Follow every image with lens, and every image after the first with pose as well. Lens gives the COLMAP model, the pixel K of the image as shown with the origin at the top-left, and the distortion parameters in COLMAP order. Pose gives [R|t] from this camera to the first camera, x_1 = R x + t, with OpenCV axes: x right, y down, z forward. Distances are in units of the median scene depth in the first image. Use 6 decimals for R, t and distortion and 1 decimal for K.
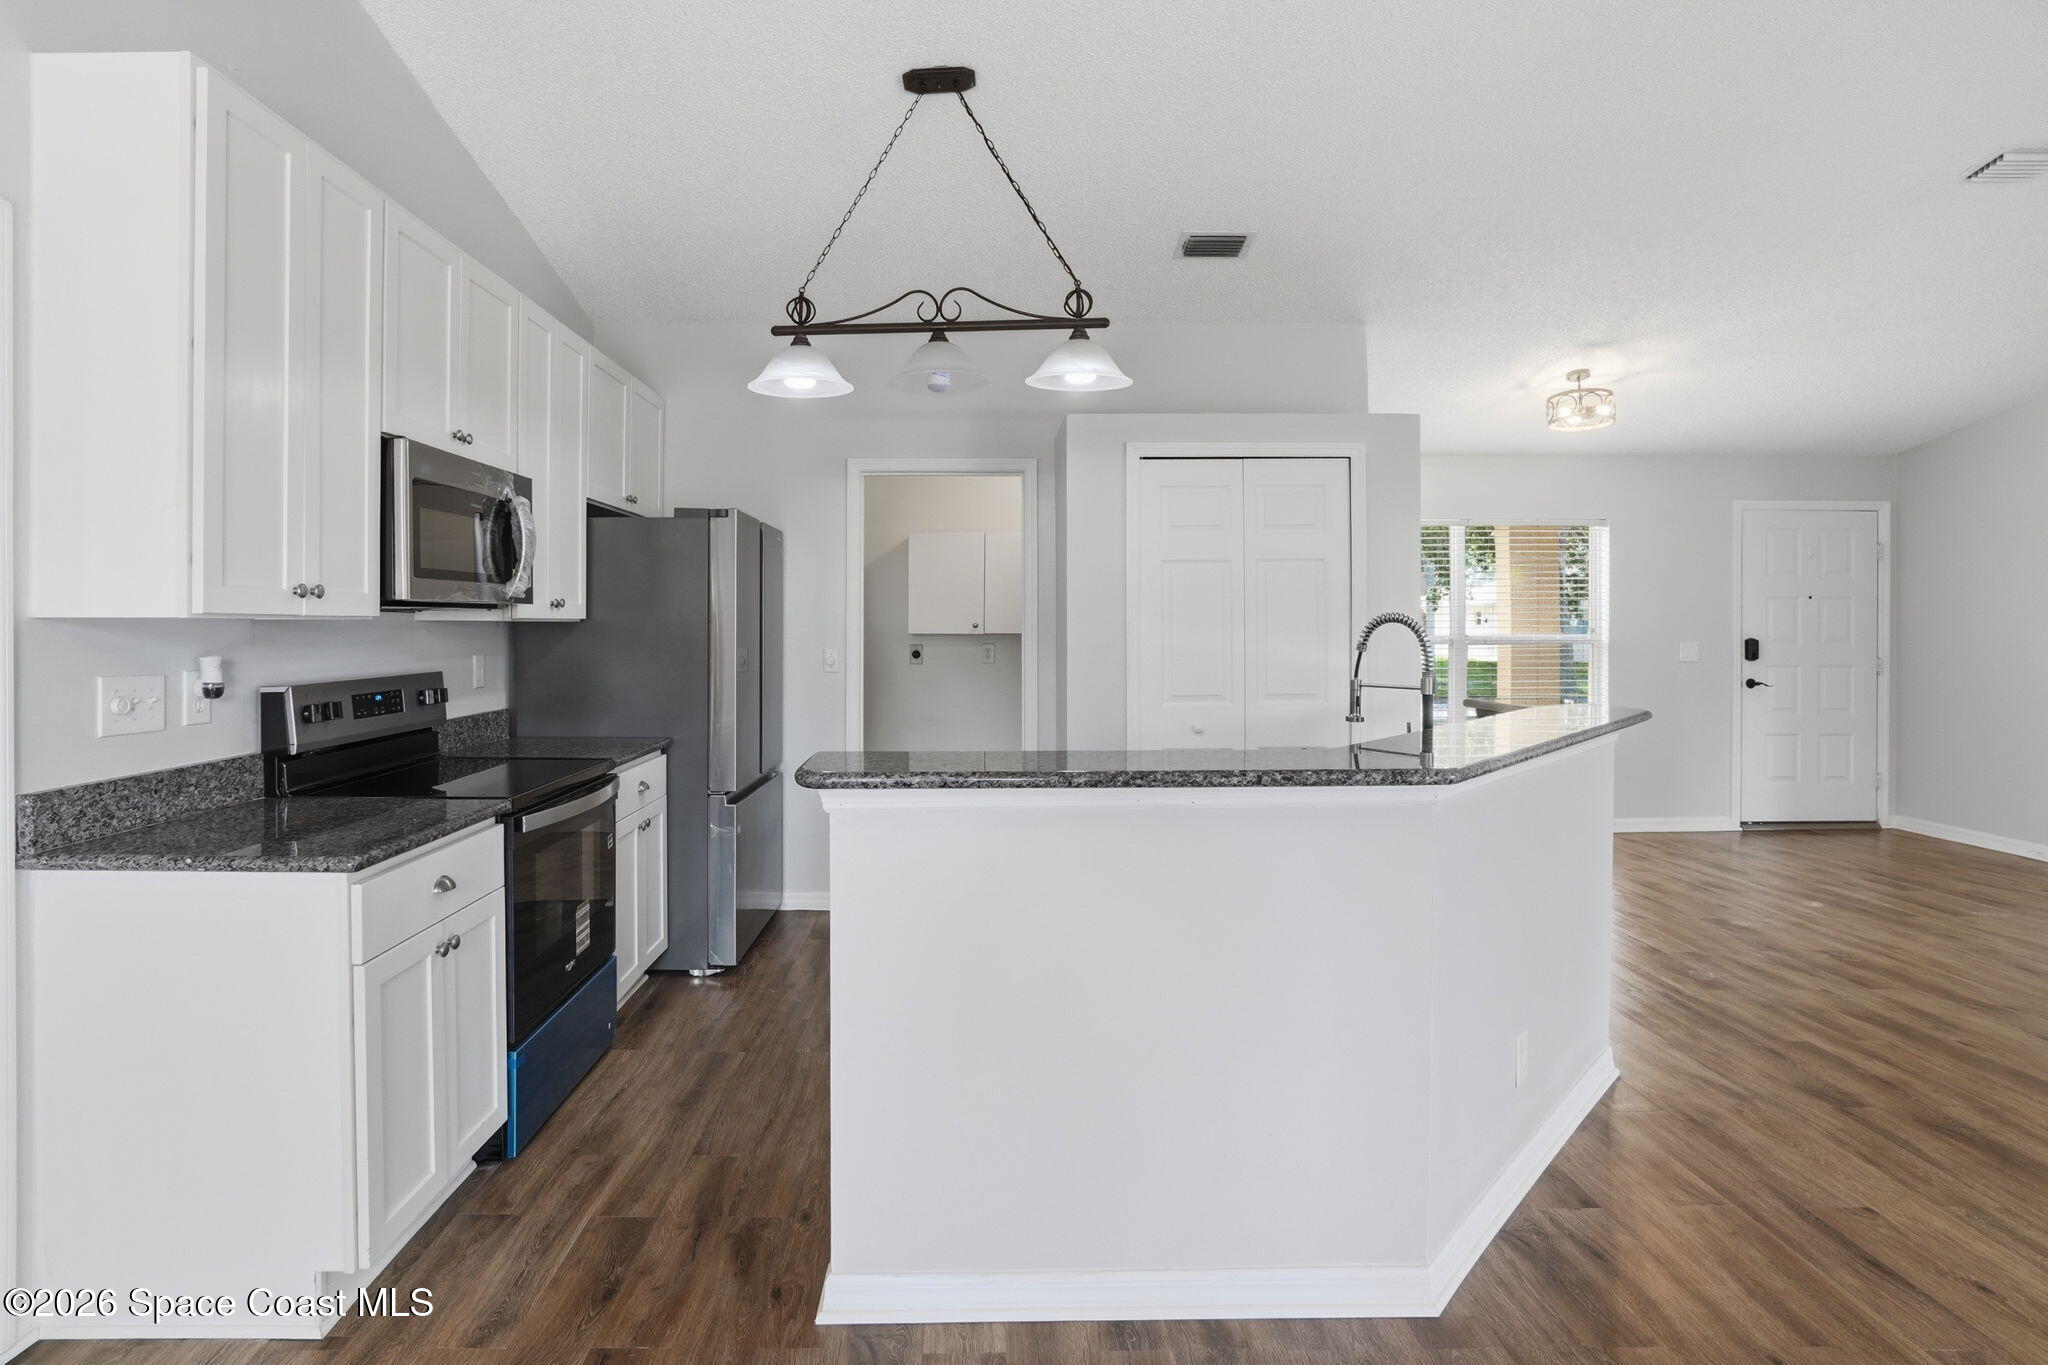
lens RADIAL K [[1046.7, 0, 969.2], [0, 1046.7, 624.3], [0, 0, 1]] dist [-0.059128, 0.026889]
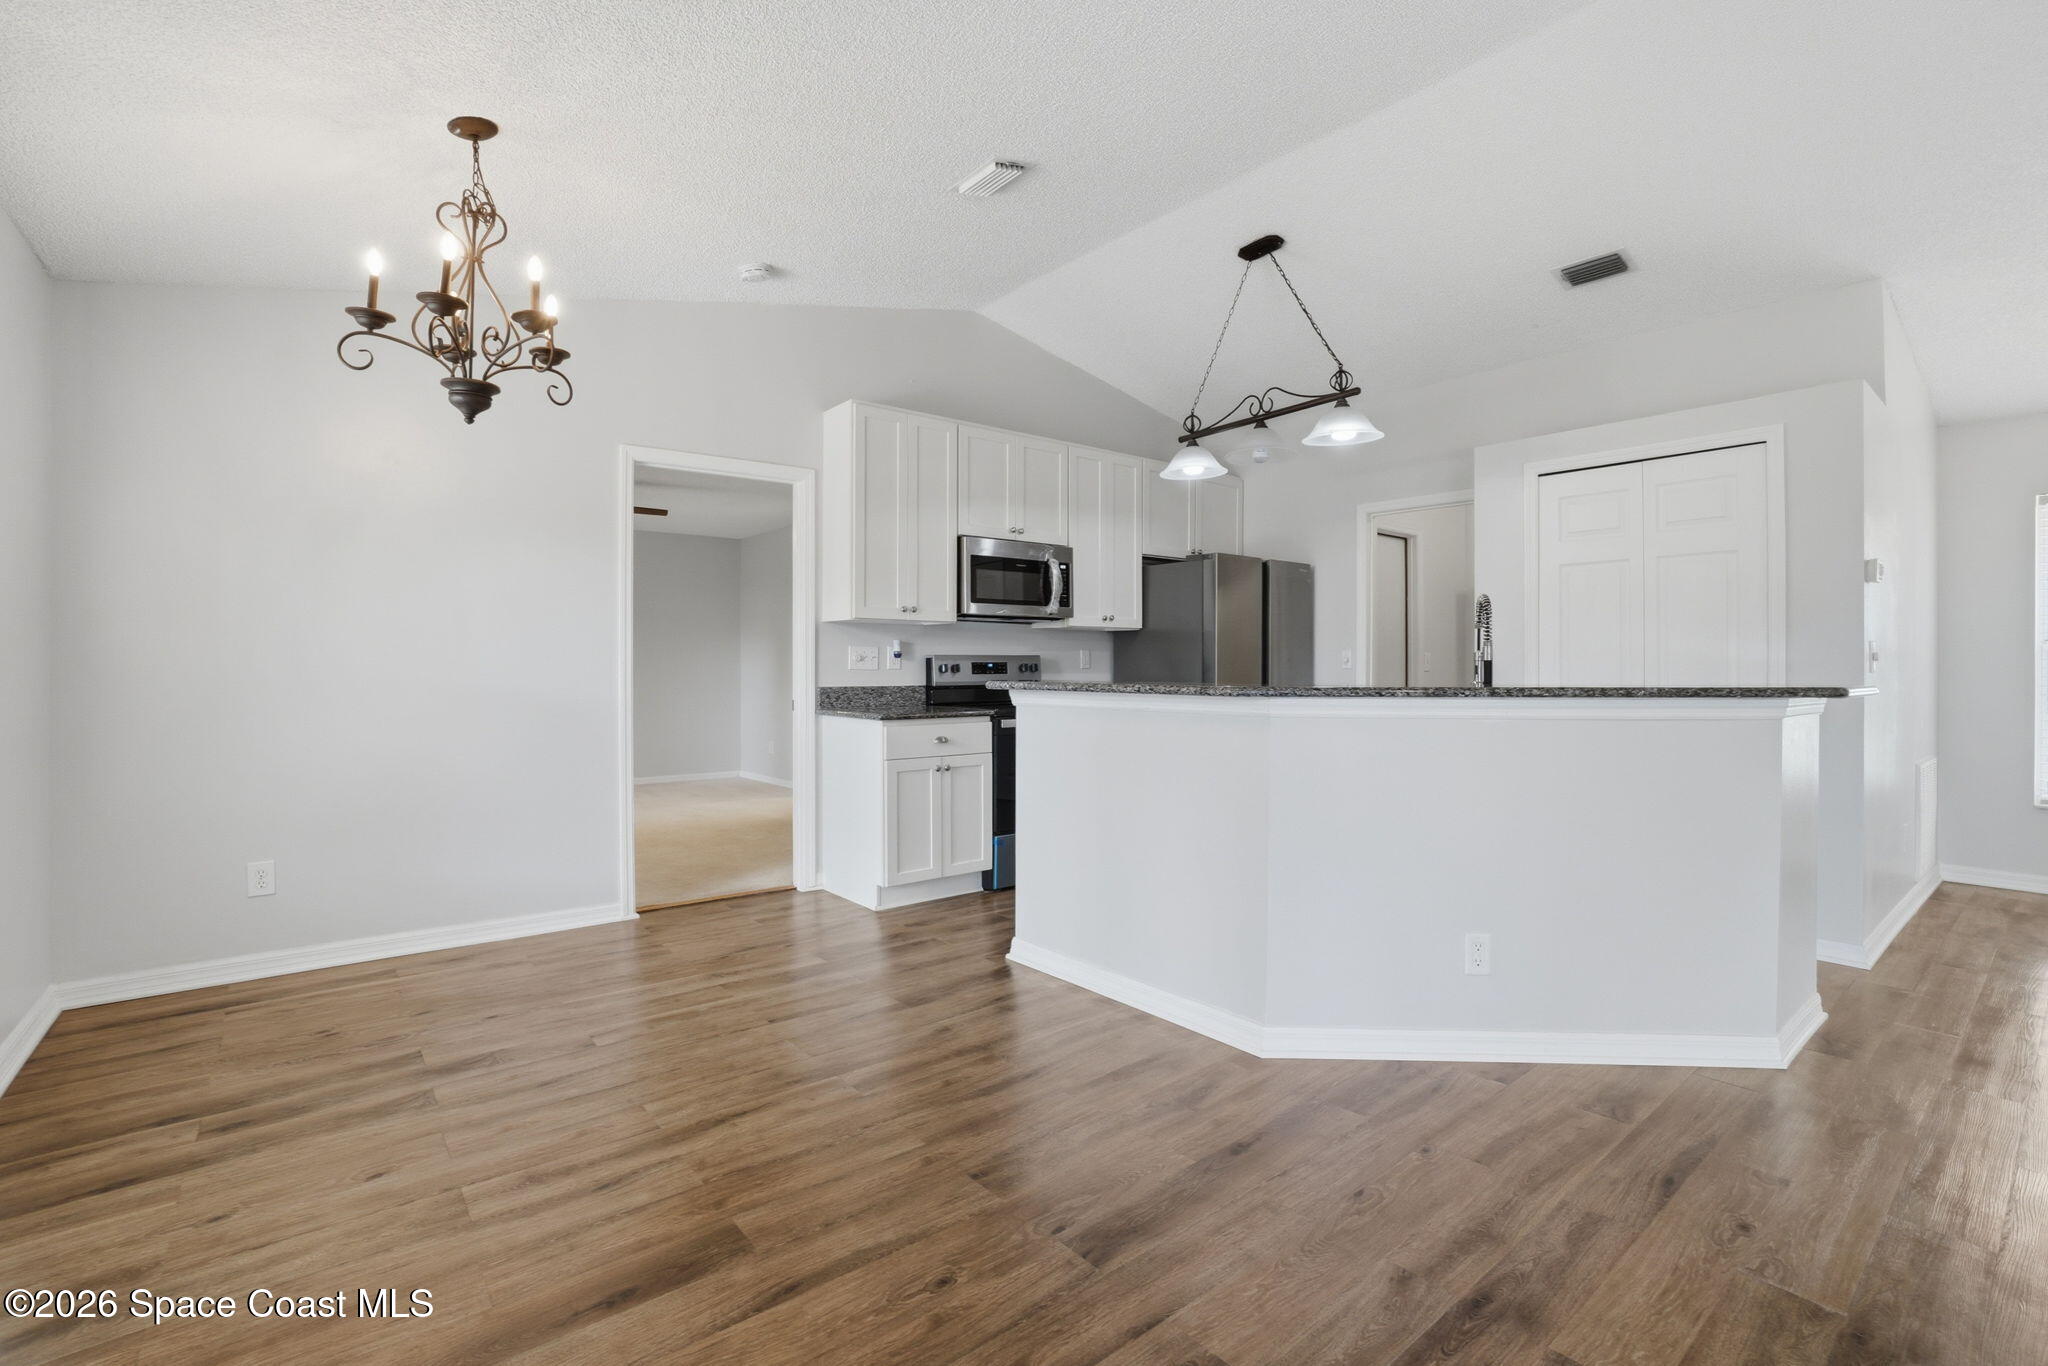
lens RADIAL K [[915.0, 0, 1024.2], [0, 915.0, 668.1], [0, 0, 1]] dist [-0.058664, 0.018894]
pose [[0.630602, 0.004987, -0.776090, 0.744321], [-0.001653, 0.999986, 0.005083, 0.059514], [0.776104, -0.001923, 0.630602, -0.062414]]
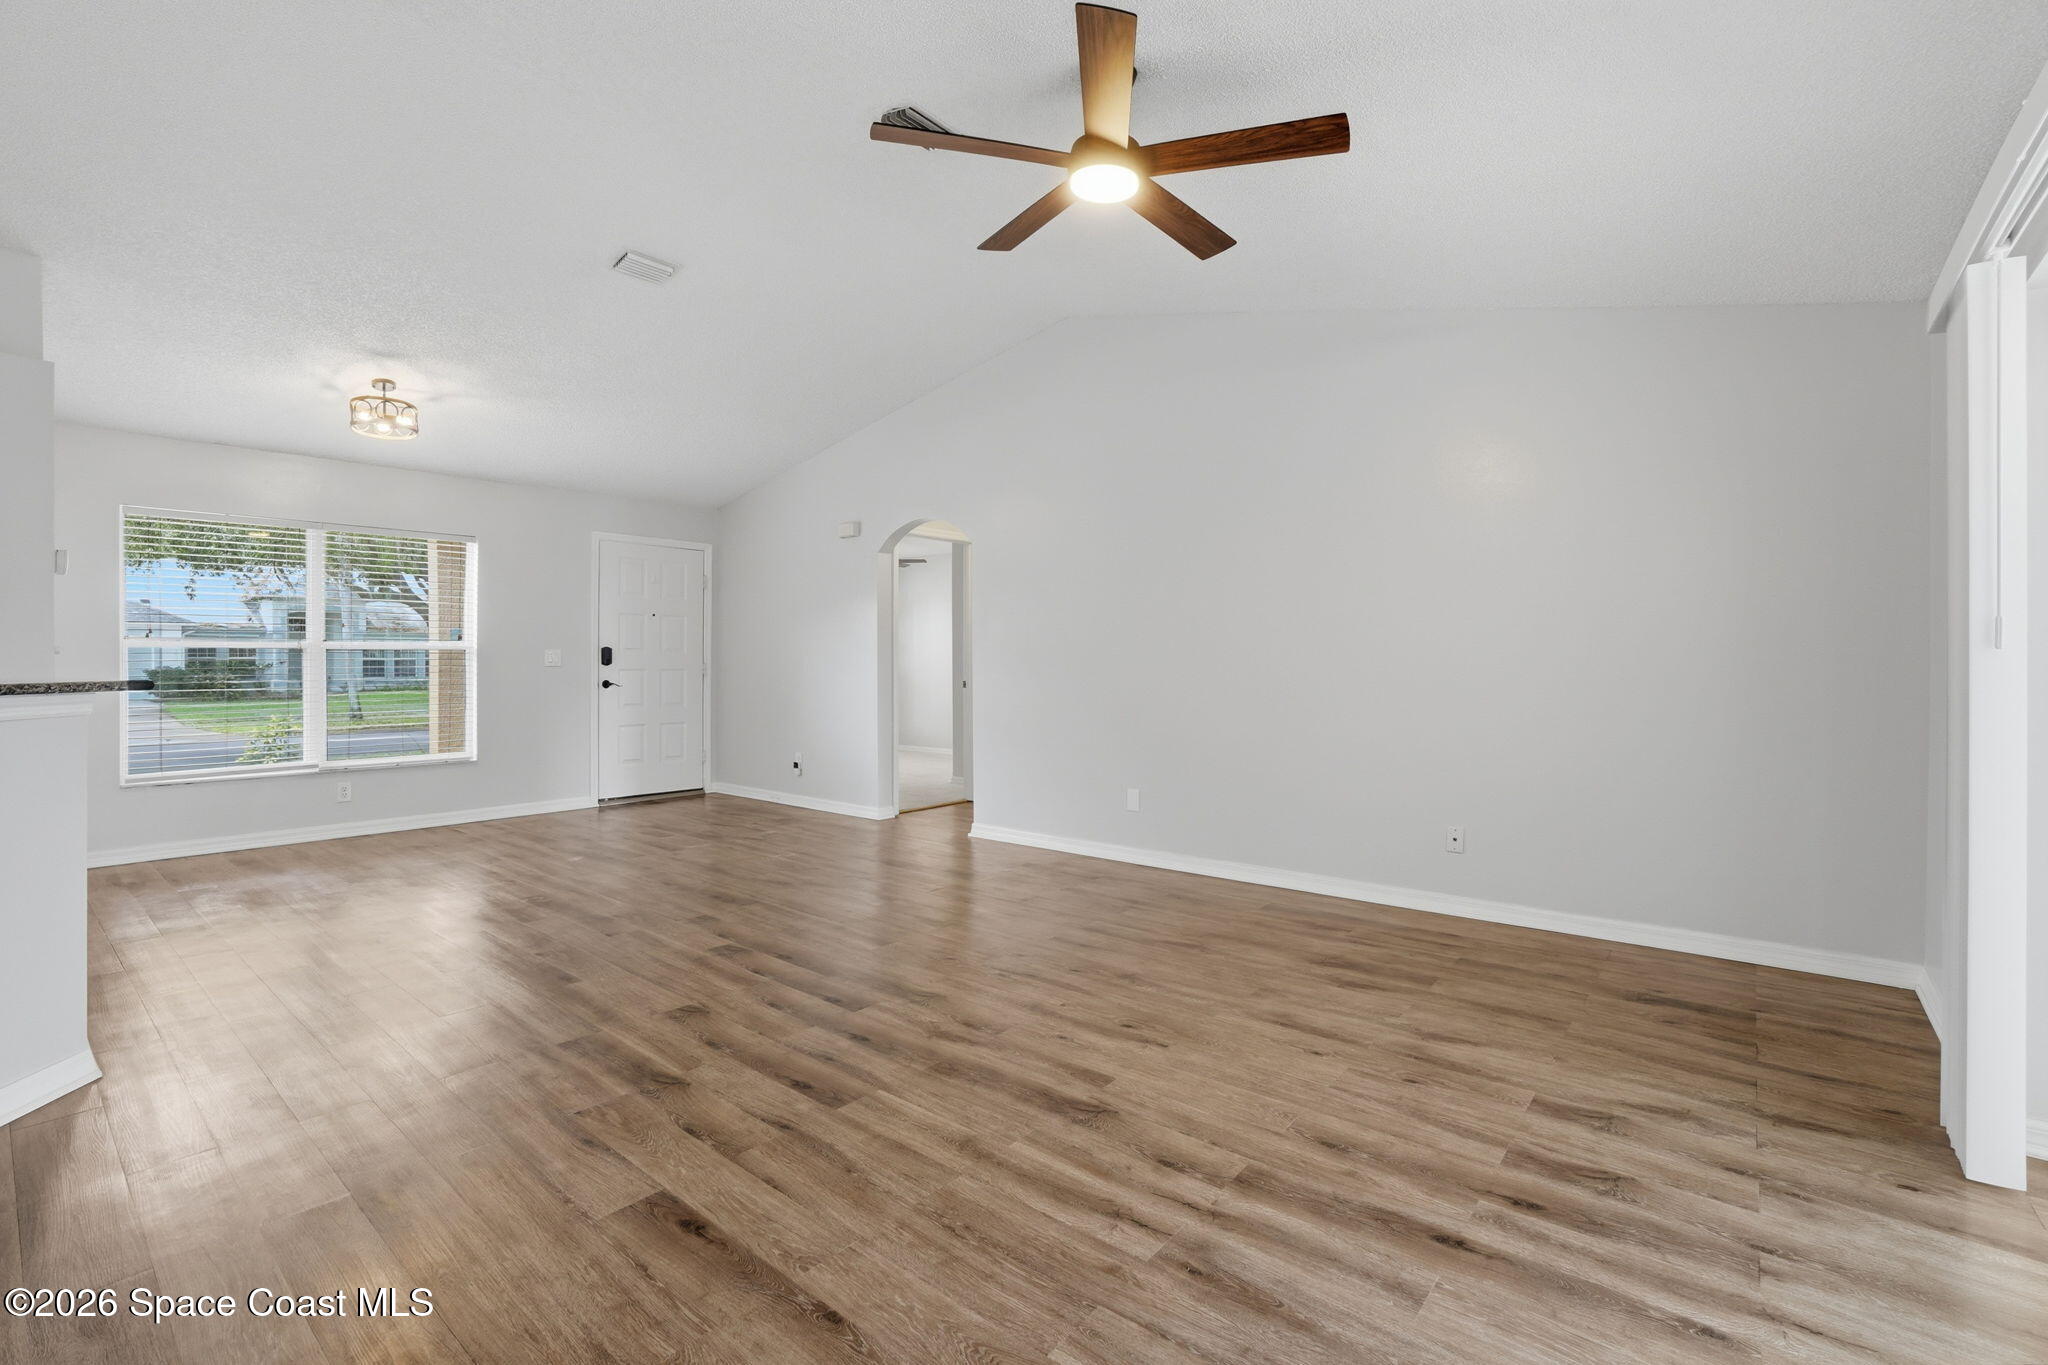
lens RADIAL K [[915.0, 0, 1024.2], [0, 915.0, 667.6], [0, 0, 1]] dist [-0.058664, 0.018894]
pose [[0.634304, -0.002012, 0.773081, 0.502189], [-0.003927, 0.999975, 0.005825, 0.060102], [-0.773074, -0.006731, 0.634280, -0.124017]]
